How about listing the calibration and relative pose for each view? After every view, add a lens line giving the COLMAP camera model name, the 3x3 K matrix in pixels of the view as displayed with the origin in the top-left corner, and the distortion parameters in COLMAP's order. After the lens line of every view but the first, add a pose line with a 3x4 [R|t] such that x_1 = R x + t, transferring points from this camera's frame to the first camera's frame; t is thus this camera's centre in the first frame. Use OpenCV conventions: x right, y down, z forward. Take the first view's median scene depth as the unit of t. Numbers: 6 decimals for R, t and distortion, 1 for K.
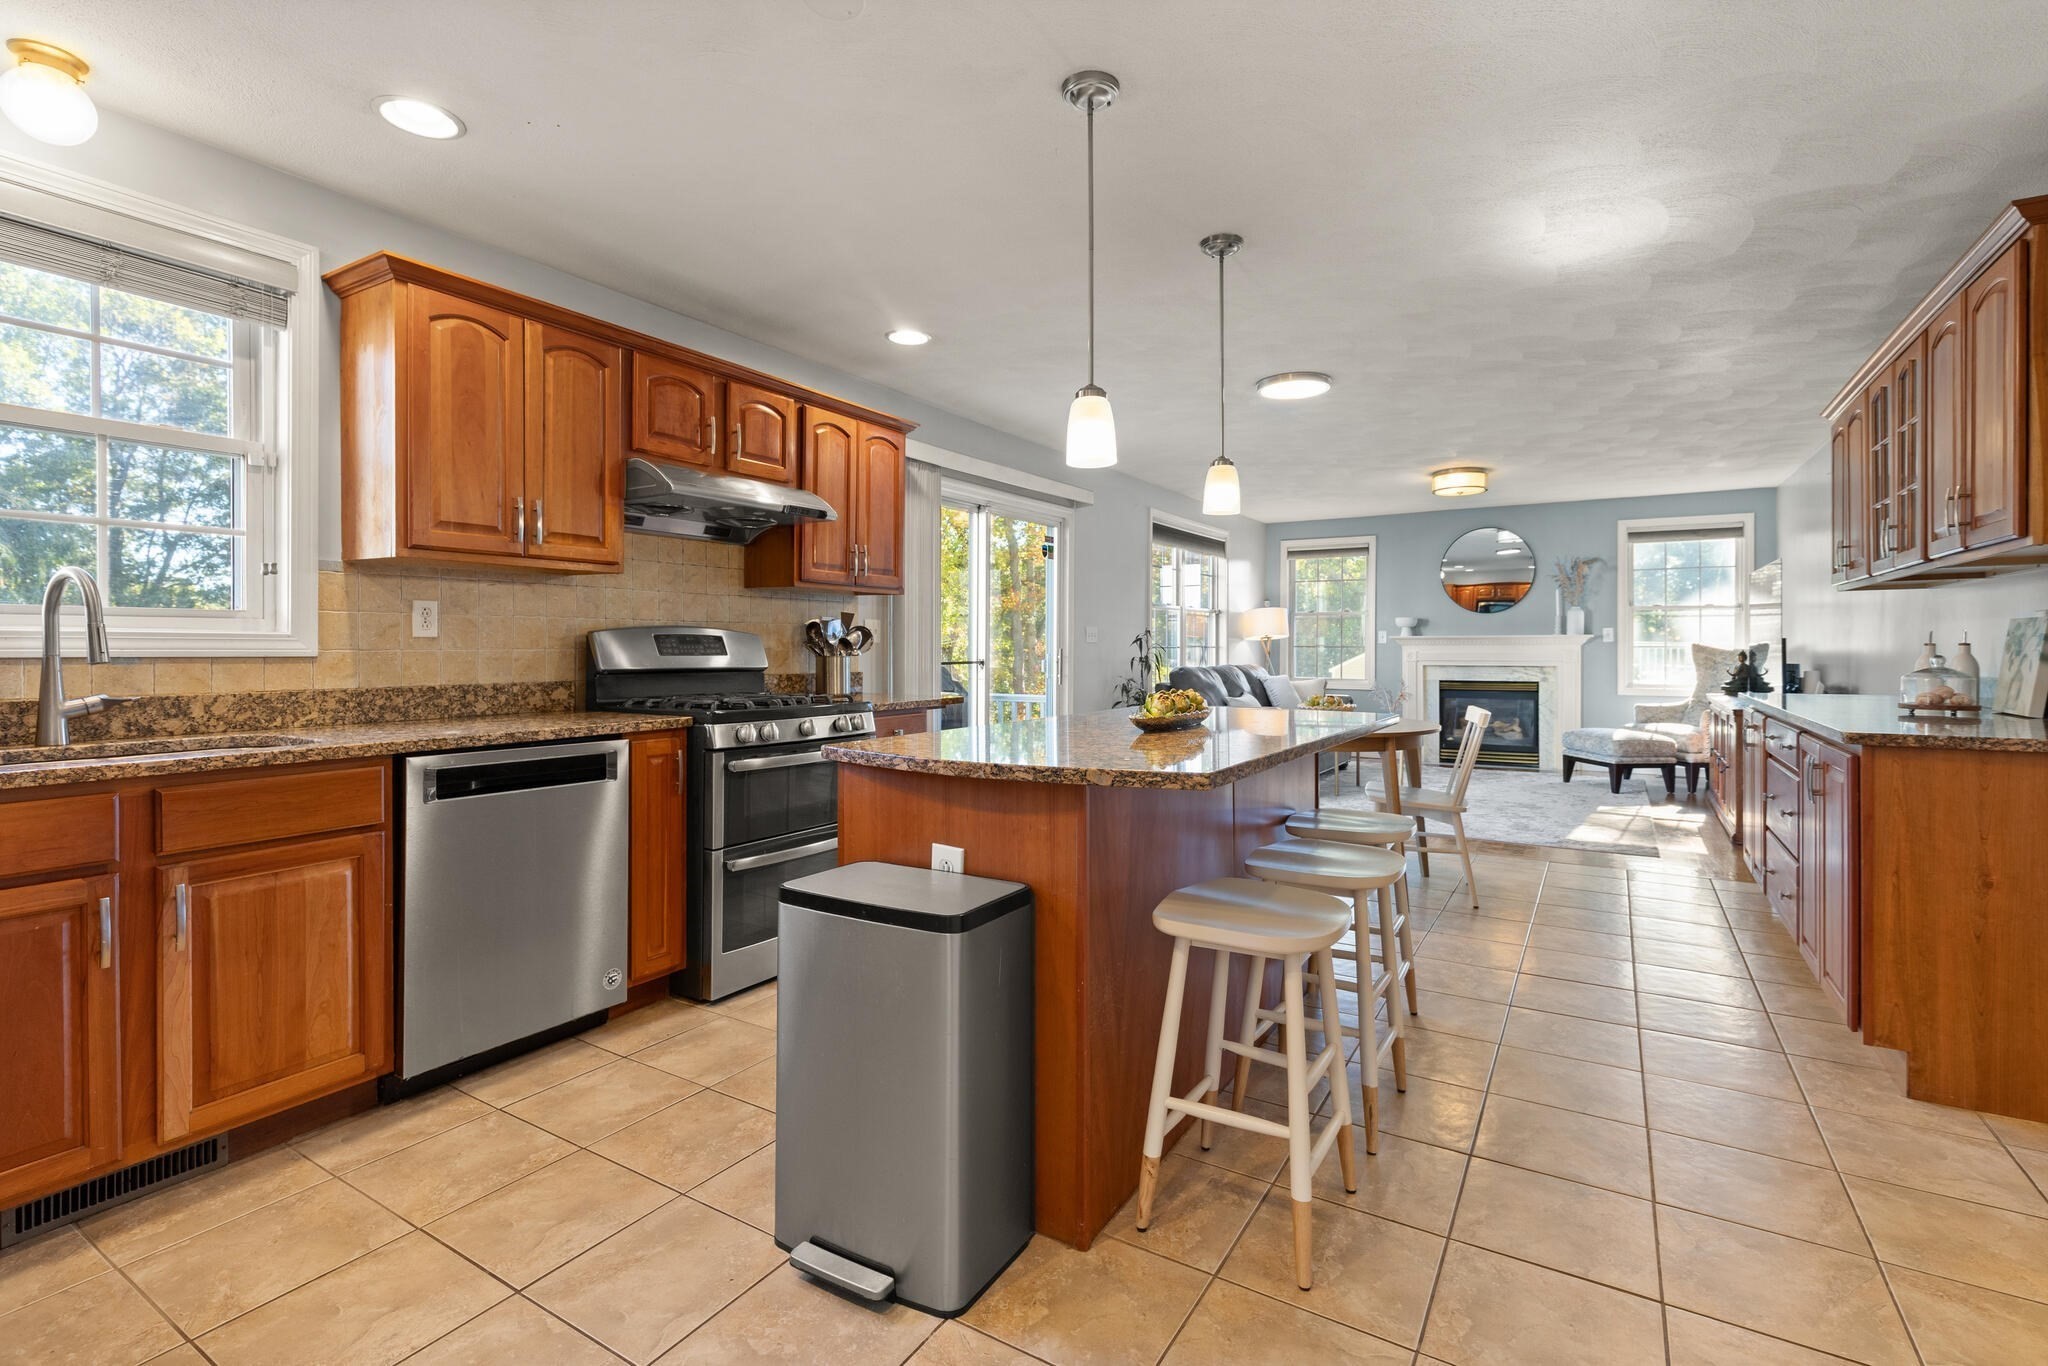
lens RADIAL K [[946.5, 0, 1028.7], [0, 946.5, 651.5], [0, 0, 1]] dist [0.004878, -0.000976]
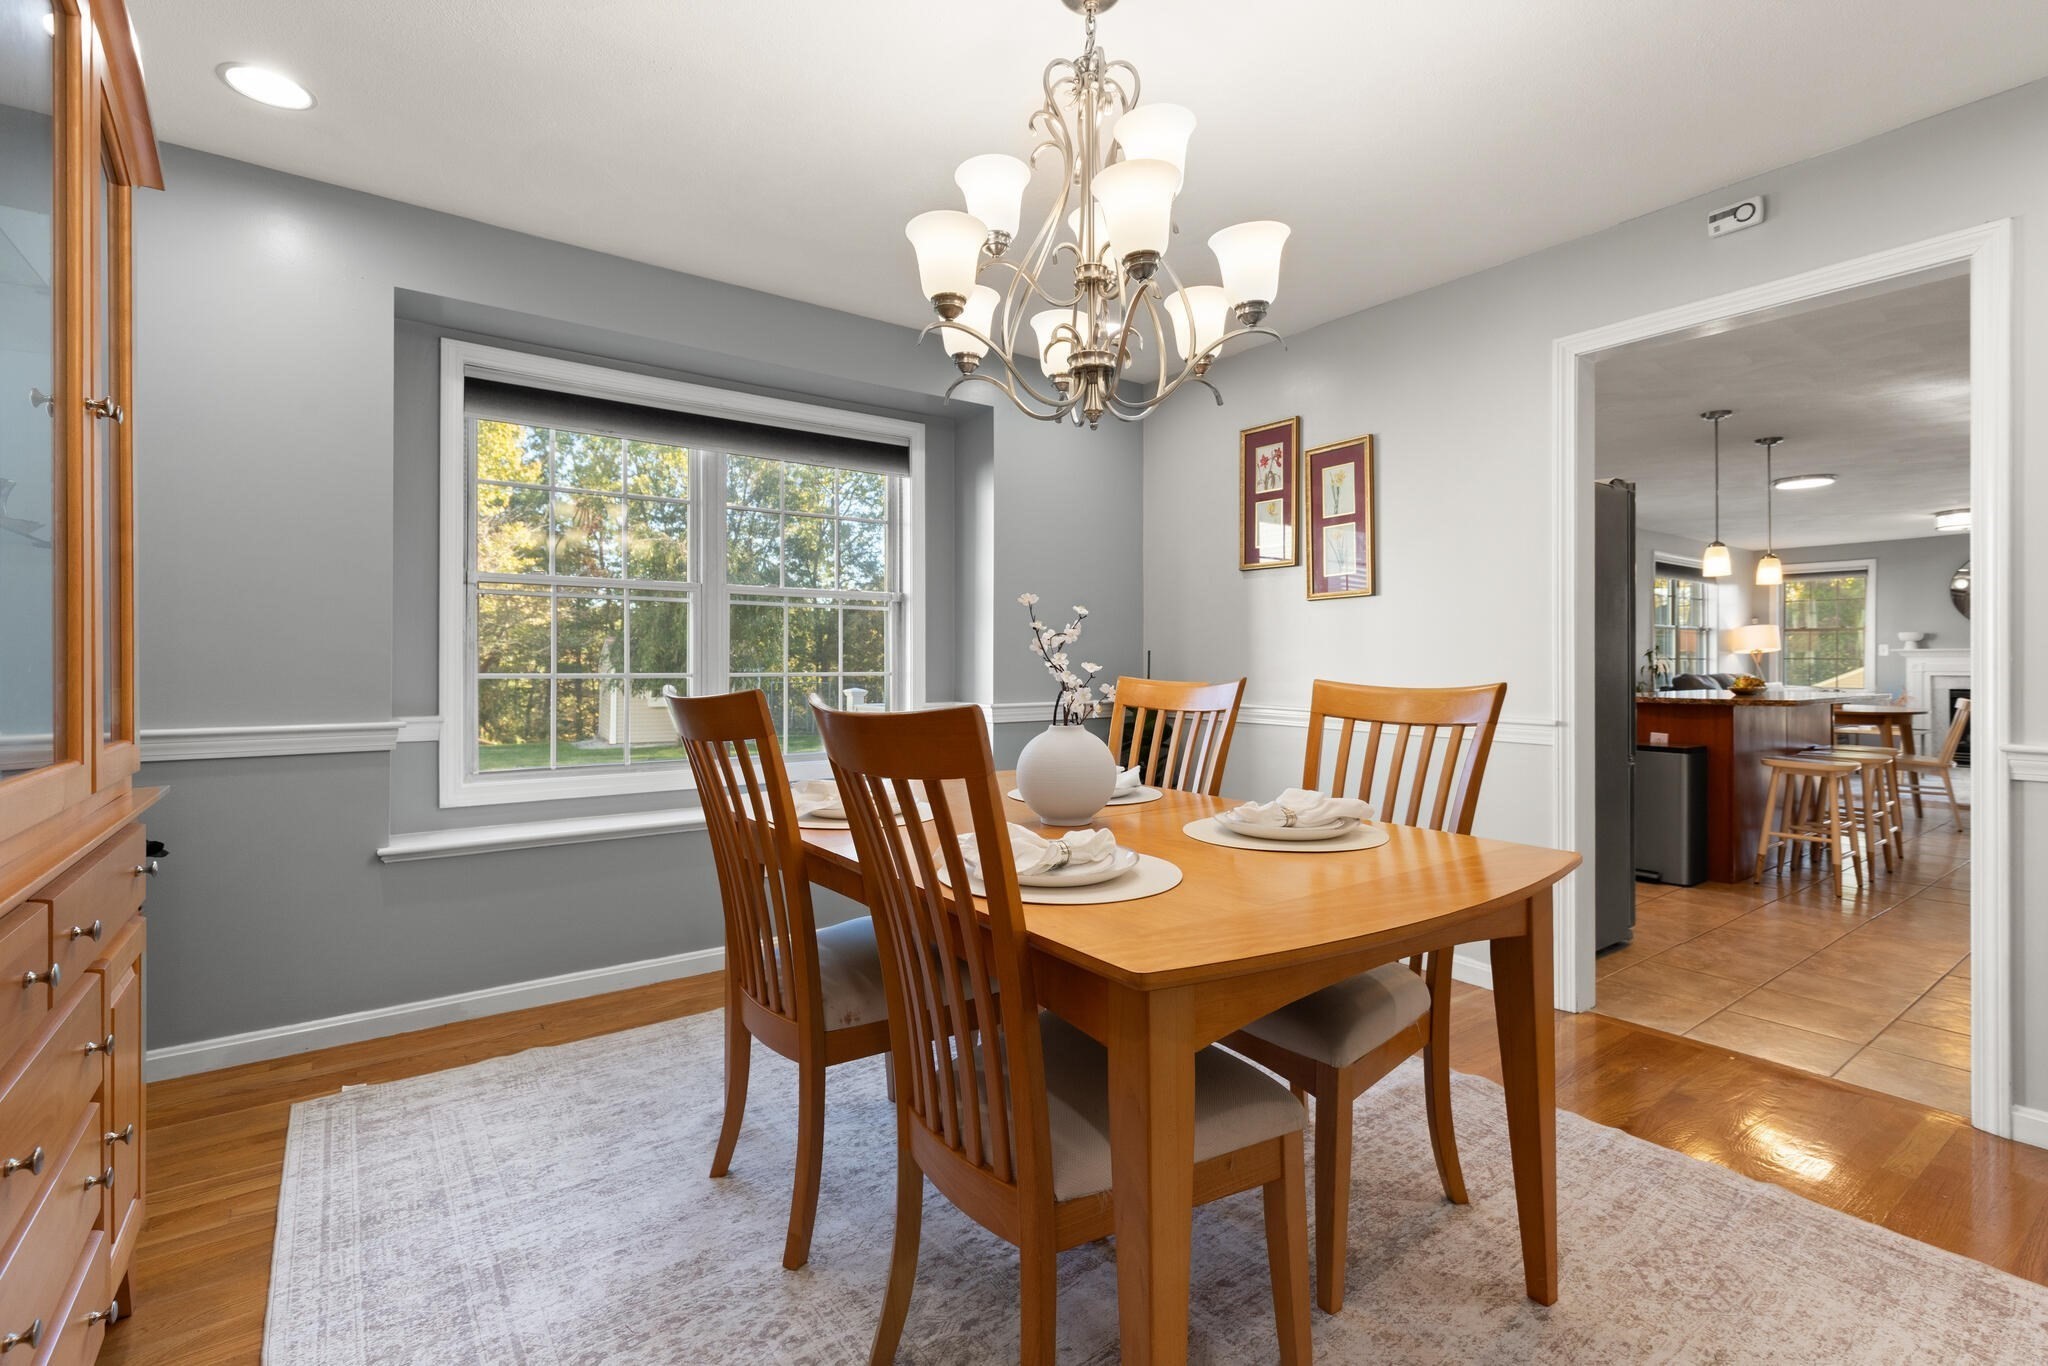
lens RADIAL K [[946.5, 0, 1008.1], [0, 946.5, 661.0], [0, 0, 1]] dist [0.004878, -0.000976]
pose [[0.924852, 0.000429, -0.380328, -0.173693], [-0.002701, 0.999982, -0.005439, 0.007386], [0.380319, 0.006058, 0.924836, -0.479066]]
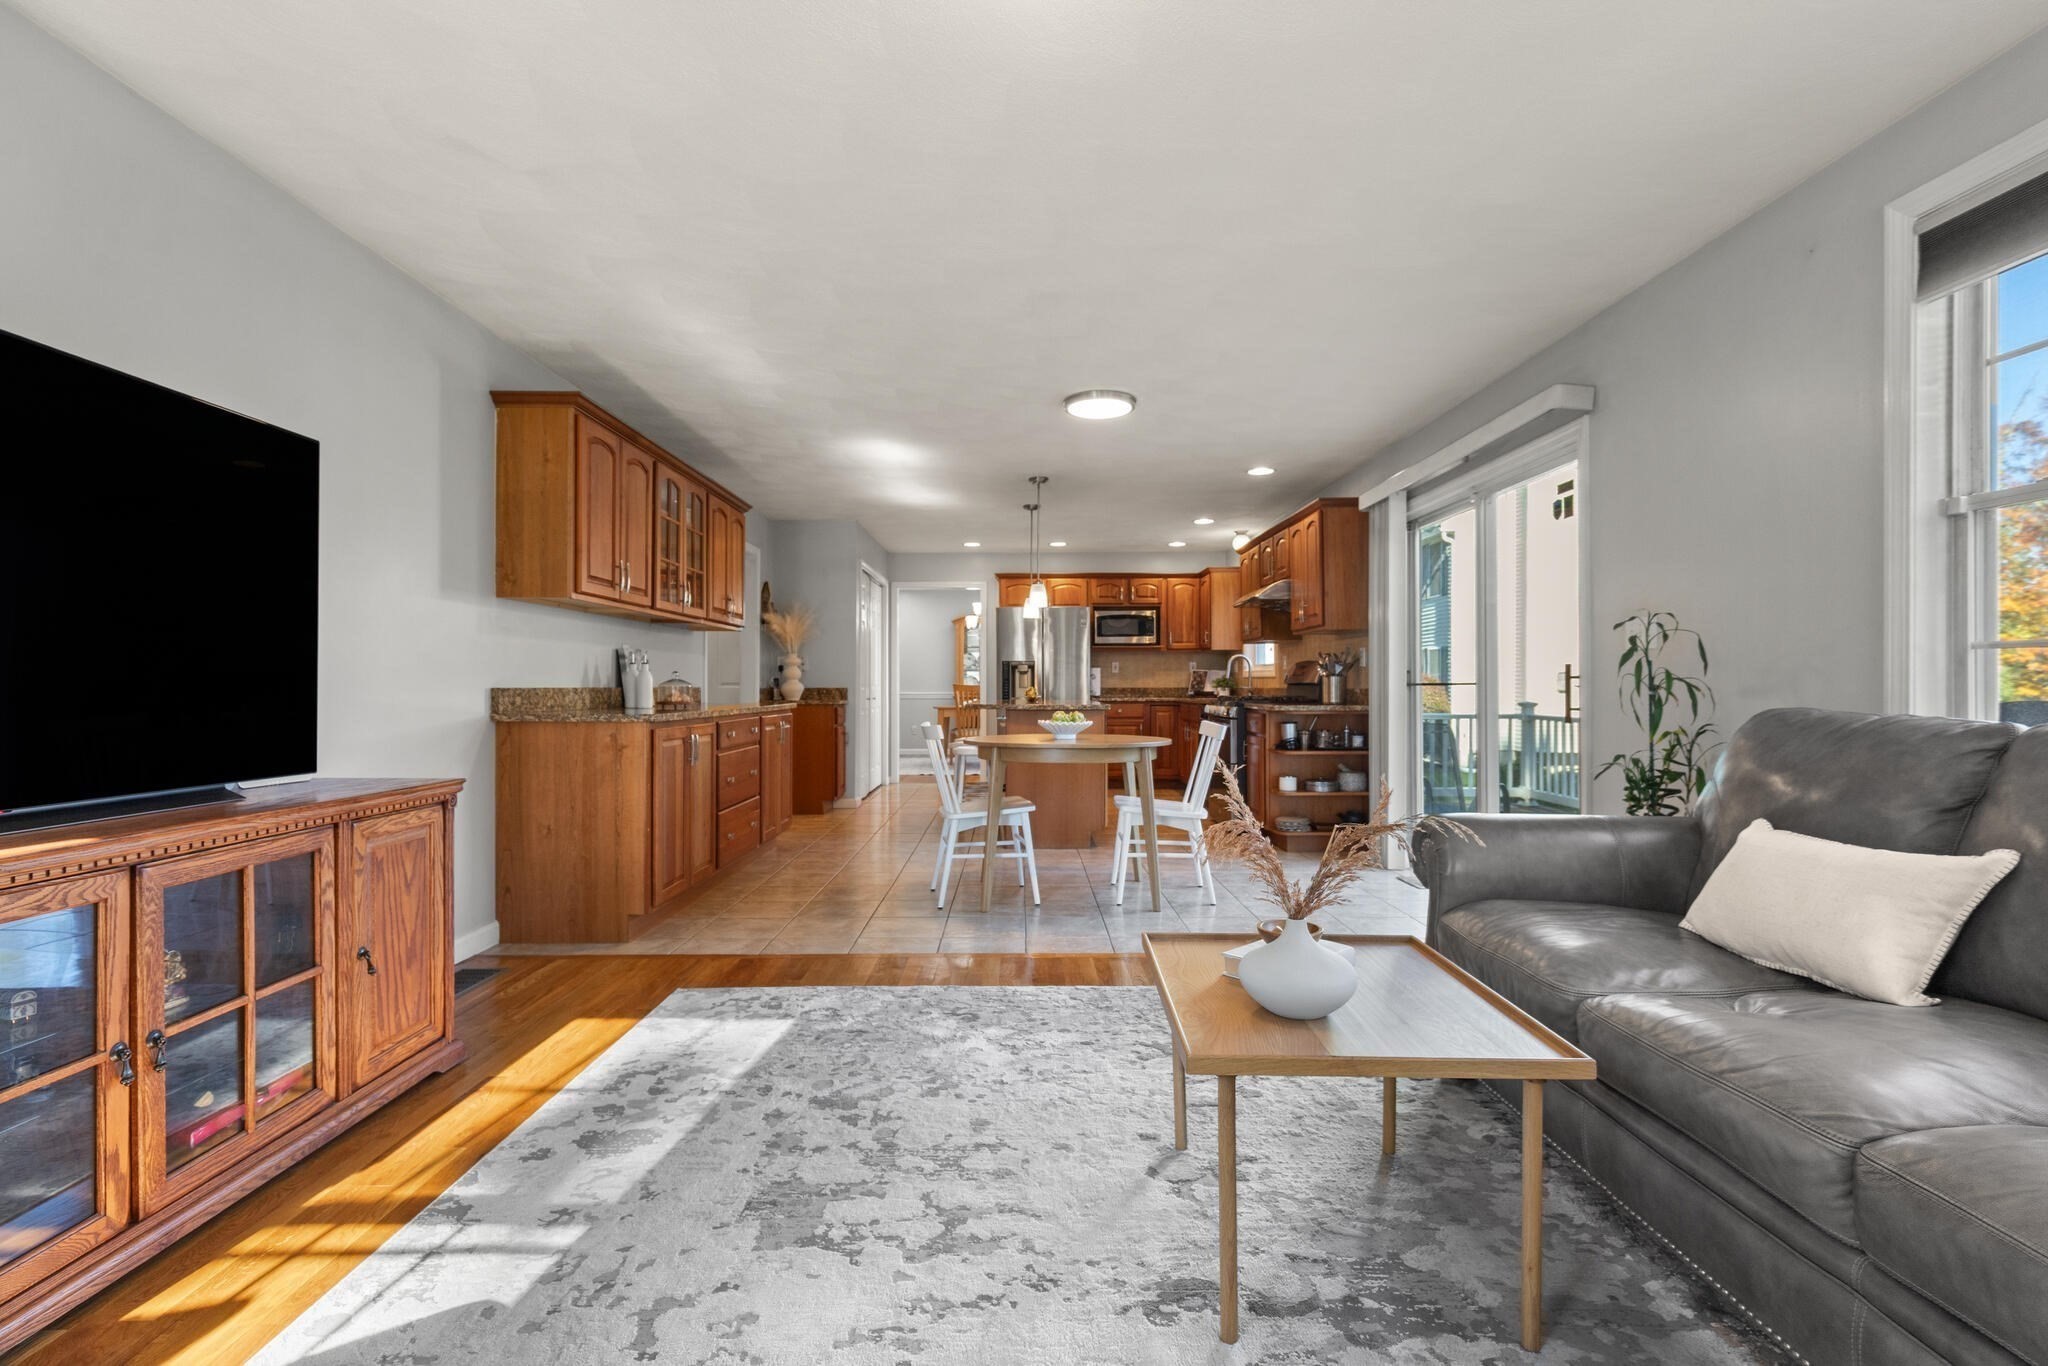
lens RADIAL K [[946.5, 0, 1028.8], [0, 946.5, 683.4], [0, 0, 1]] dist [0.004878, -0.000976]
pose [[-0.848143, -0.000383, -0.529767, 0.480398], [-0.001636, 0.999997, 0.001895, 0.006984], [0.529765, 0.002474, -0.848141, 0.991675]]
